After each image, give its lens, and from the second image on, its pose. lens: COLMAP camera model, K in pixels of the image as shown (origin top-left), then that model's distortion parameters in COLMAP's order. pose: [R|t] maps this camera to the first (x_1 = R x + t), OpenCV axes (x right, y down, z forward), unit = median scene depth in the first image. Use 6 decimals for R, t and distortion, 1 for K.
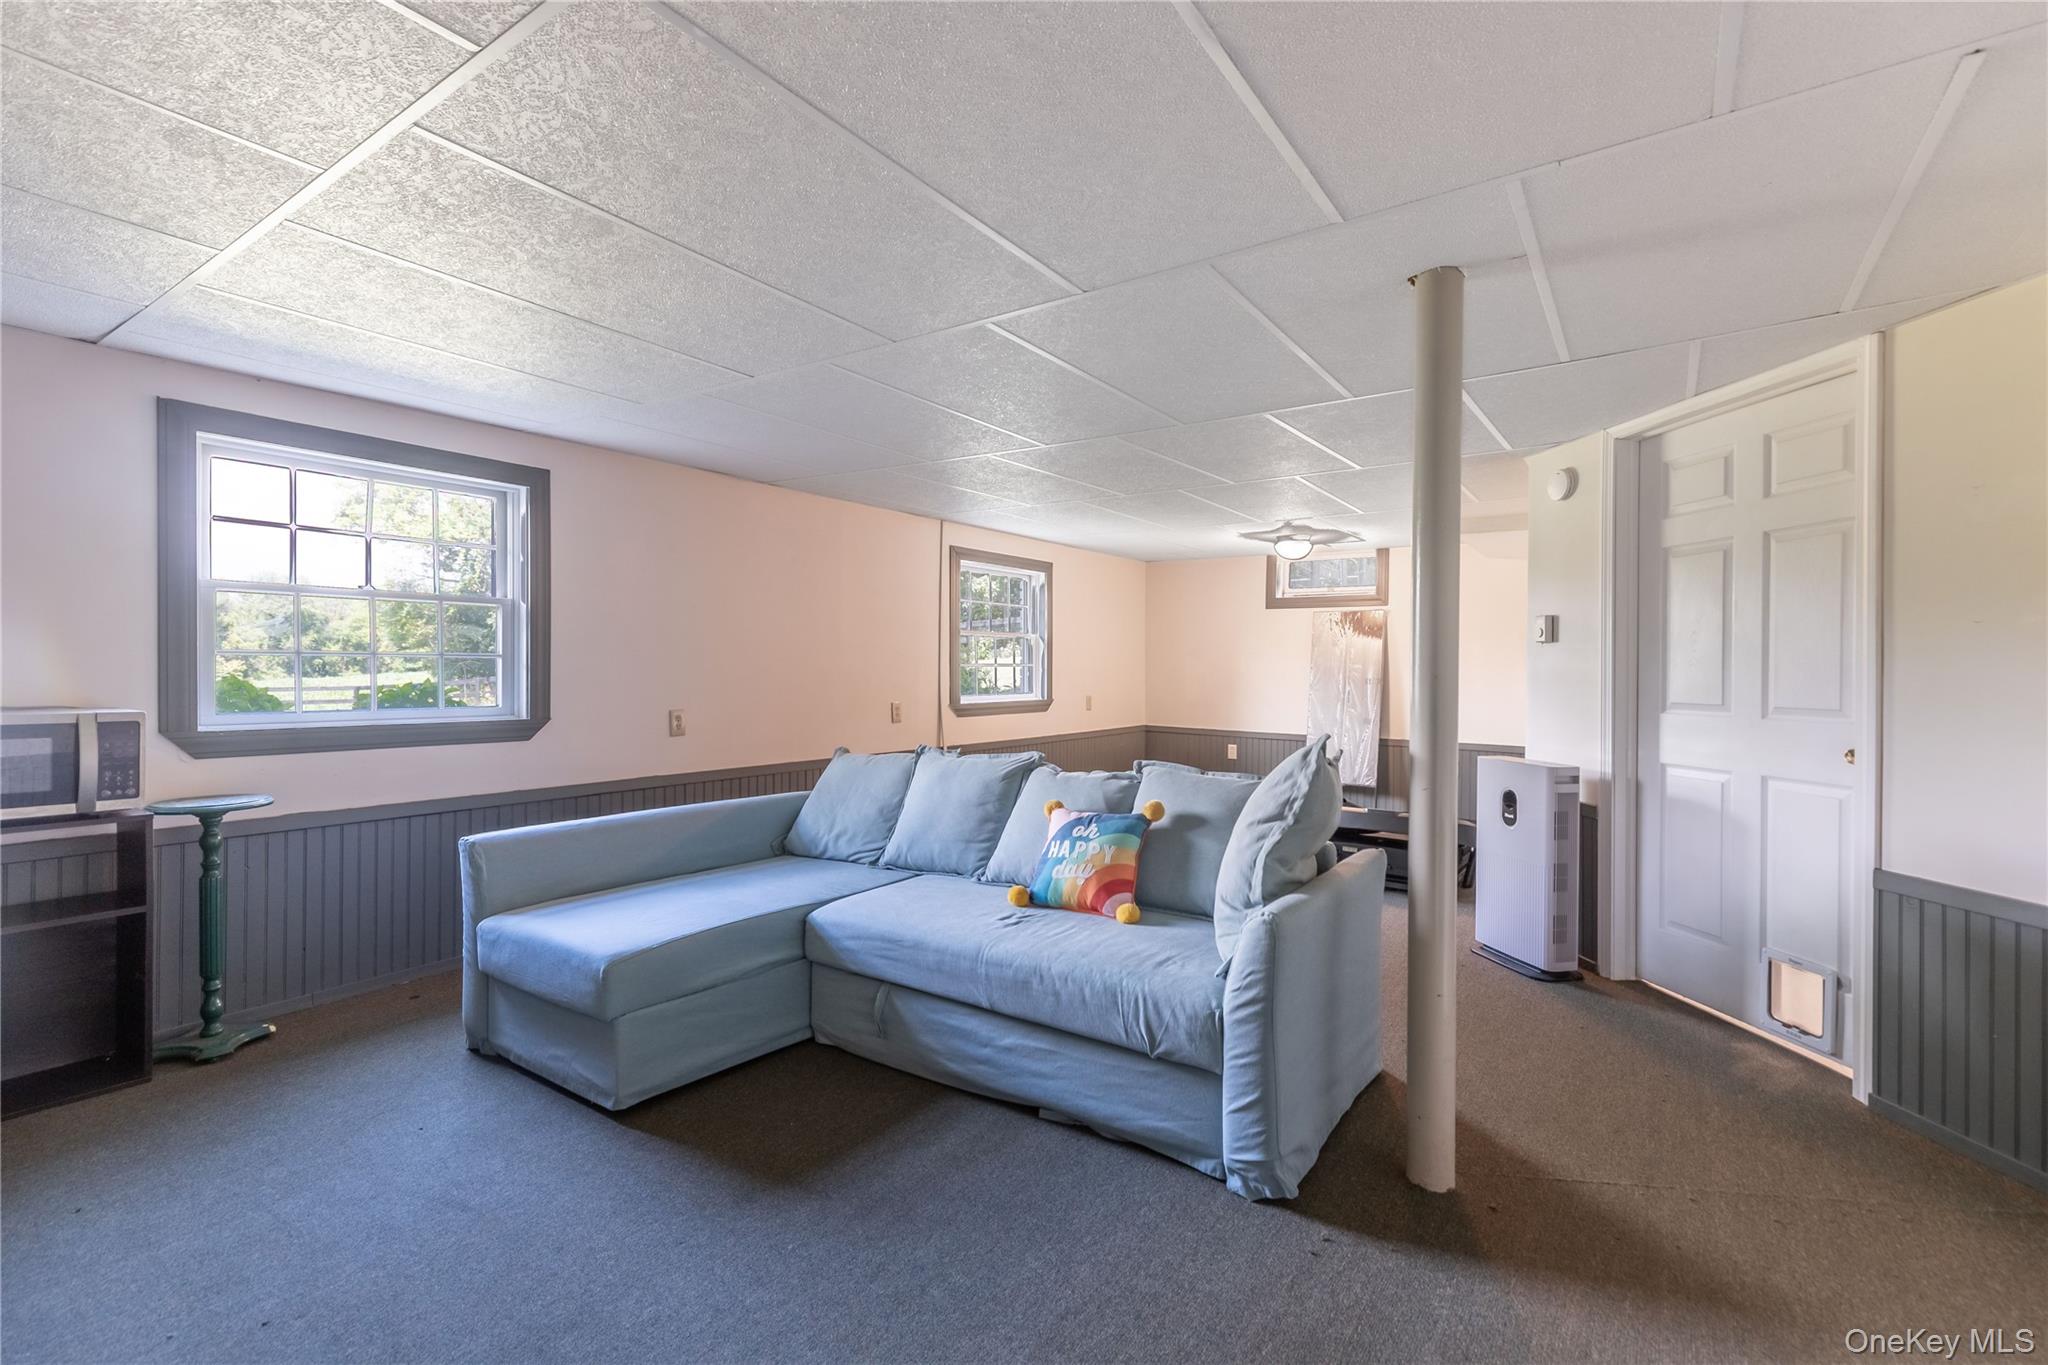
lens RADIAL K [[928.8, 0, 1025.7], [0, 928.8, 672.1], [0, 0, 1]] dist [-0.000801, -0.000162]
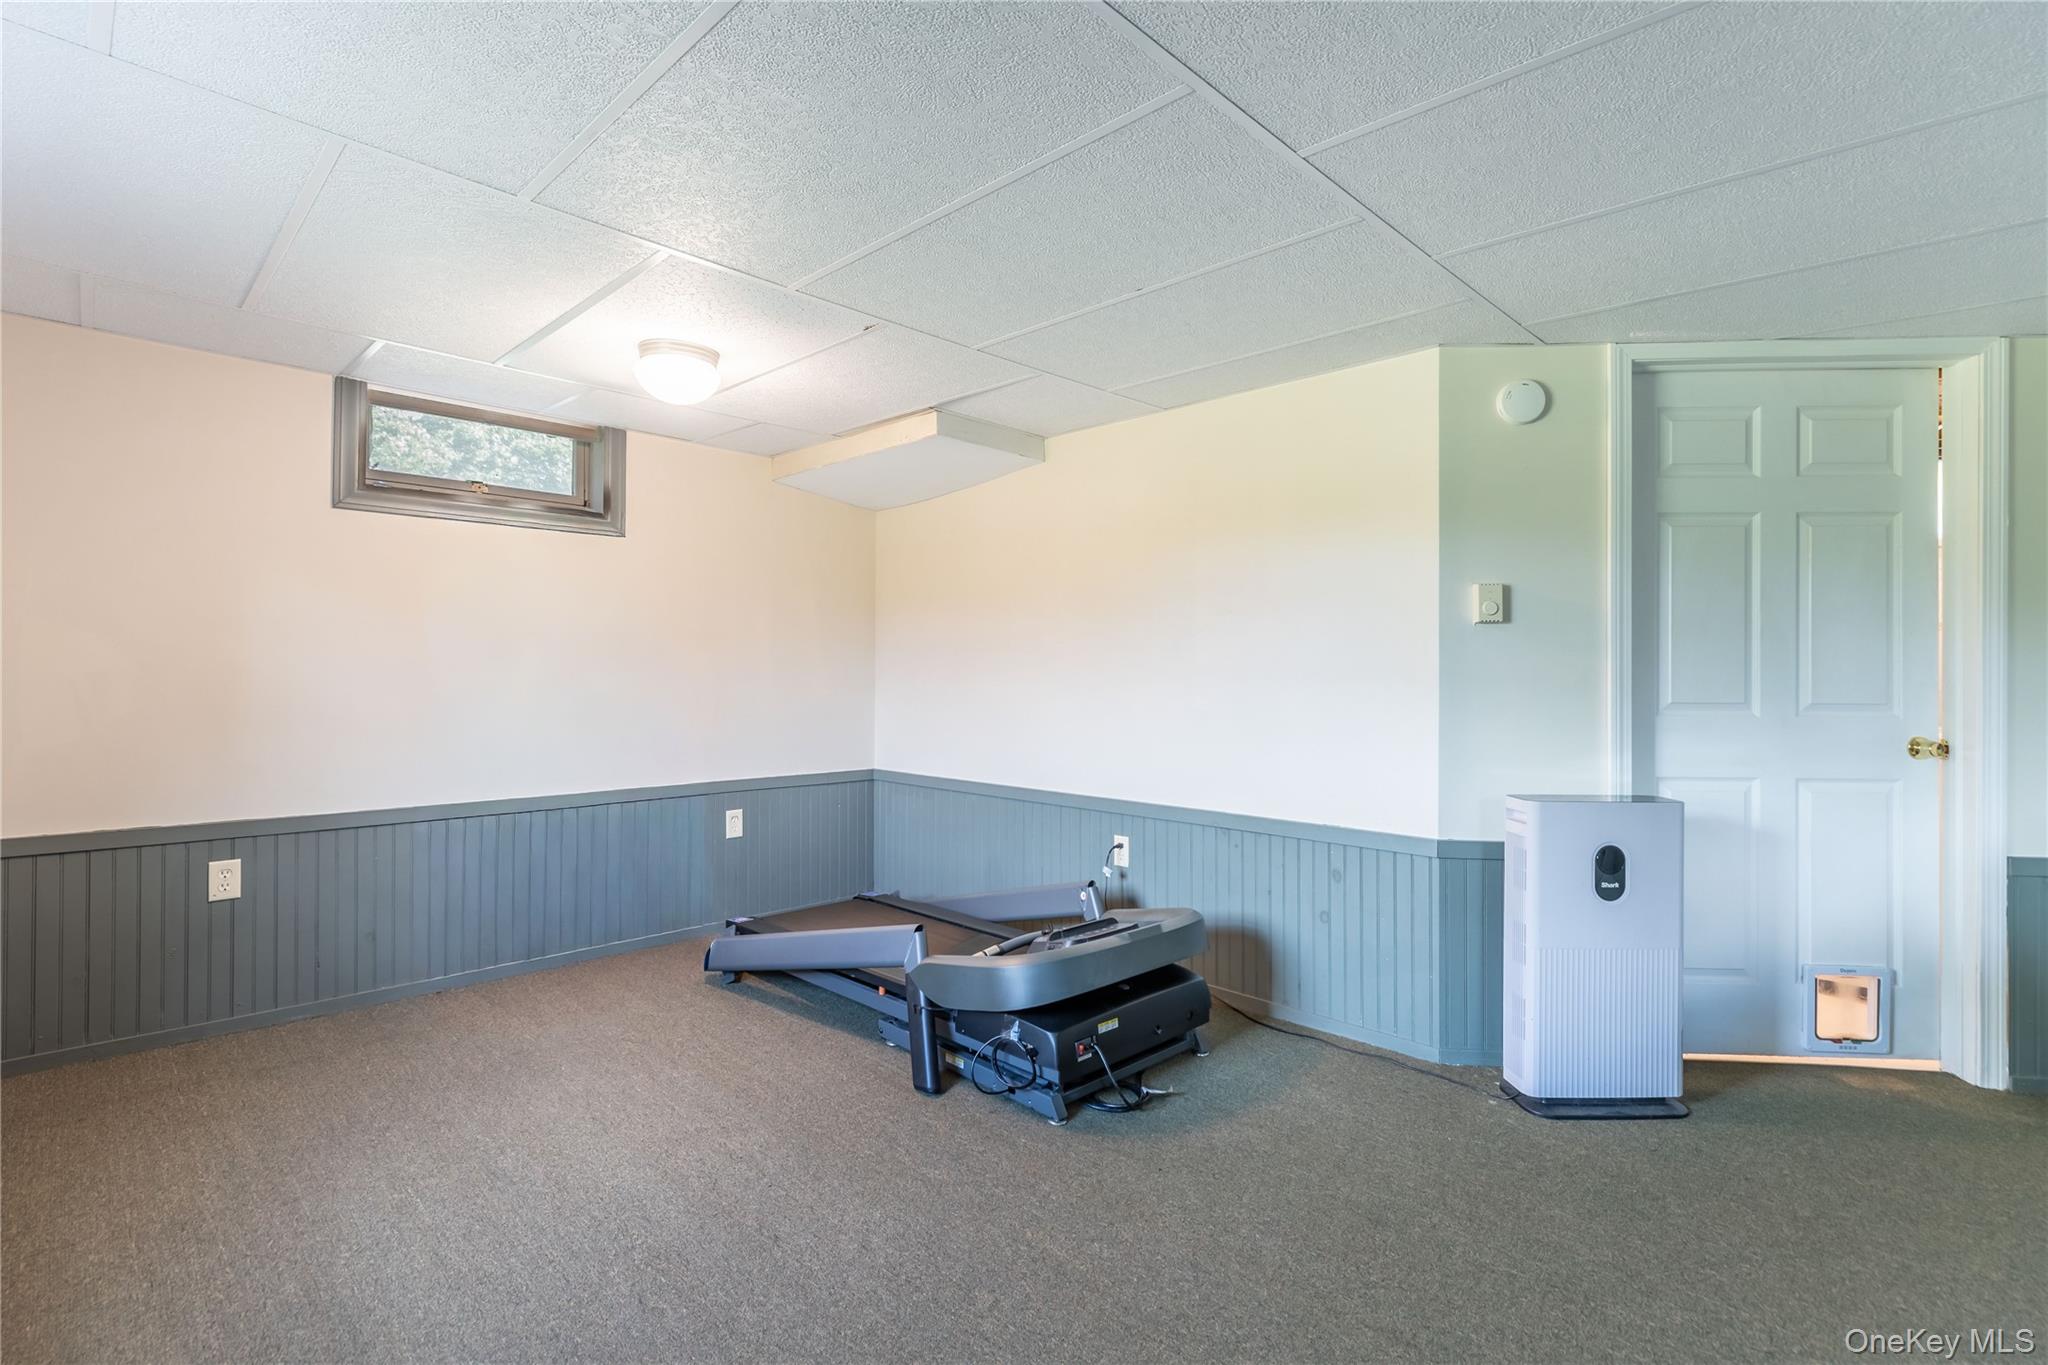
lens RADIAL K [[959.3, 0, 1024.0], [0, 959.3, 682.5], [0, 0, 1]] dist [-0.002393, -0.000453]
pose [[0.162895, -0.013752, 0.986548, -0.246924], [-0.002444, 0.999894, 0.014341, 0.002927], [-0.986640, -0.004747, 0.162844, 1.506132]]
